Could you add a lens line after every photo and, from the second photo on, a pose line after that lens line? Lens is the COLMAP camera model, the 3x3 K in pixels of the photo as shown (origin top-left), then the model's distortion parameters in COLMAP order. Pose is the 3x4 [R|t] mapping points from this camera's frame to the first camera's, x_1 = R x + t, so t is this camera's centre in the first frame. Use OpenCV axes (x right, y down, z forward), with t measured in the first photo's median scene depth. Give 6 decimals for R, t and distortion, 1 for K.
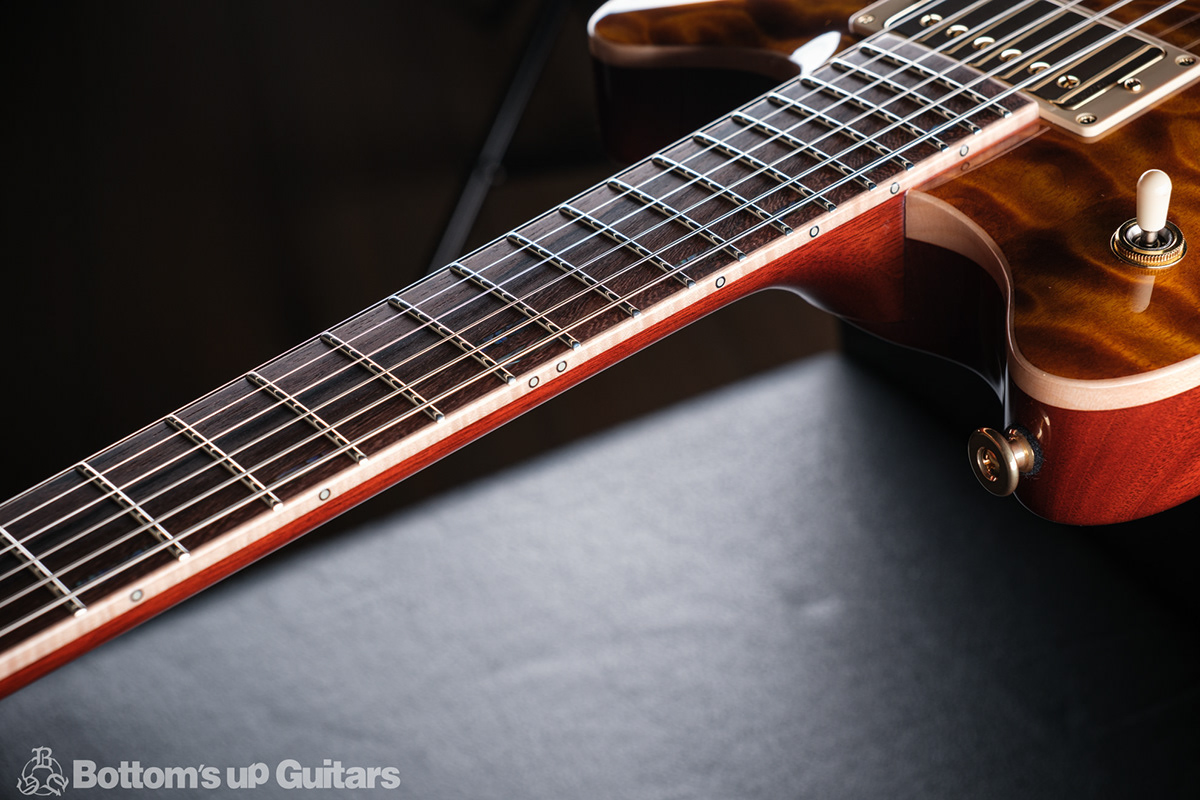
lens RADIAL K [[2457.9, 0, 600.0], [0, 2457.9, 400.0], [0, 0, 1]] dist [0.015128, 0.180255]
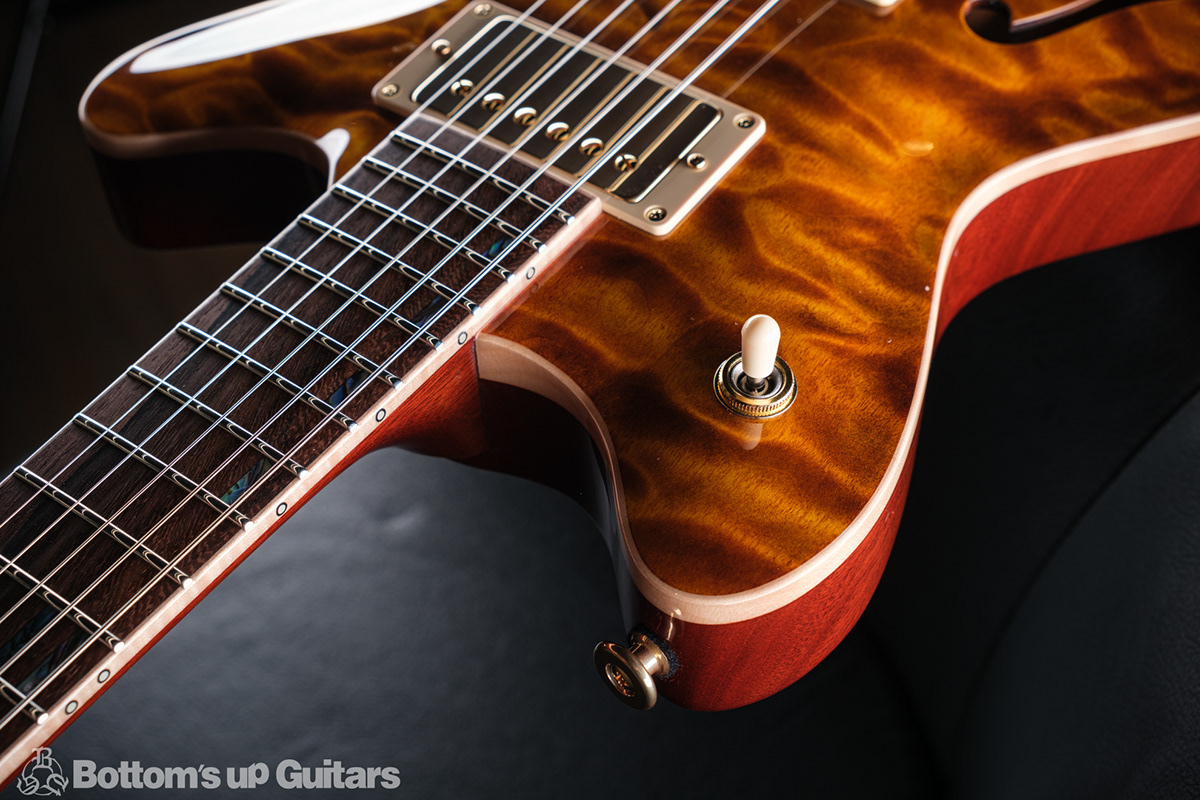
lens RADIAL K [[1720.4, 0, 600.0], [0, 1720.4, 400.0], [0, 0, 1]] dist [0.047759, -0.001633]
pose [[0.964639, -0.163589, 0.206664, 0.036576], [0.119963, 0.970660, 0.208395, -0.186767], [-0.234692, -0.176234, 0.955961, 0.396409]]
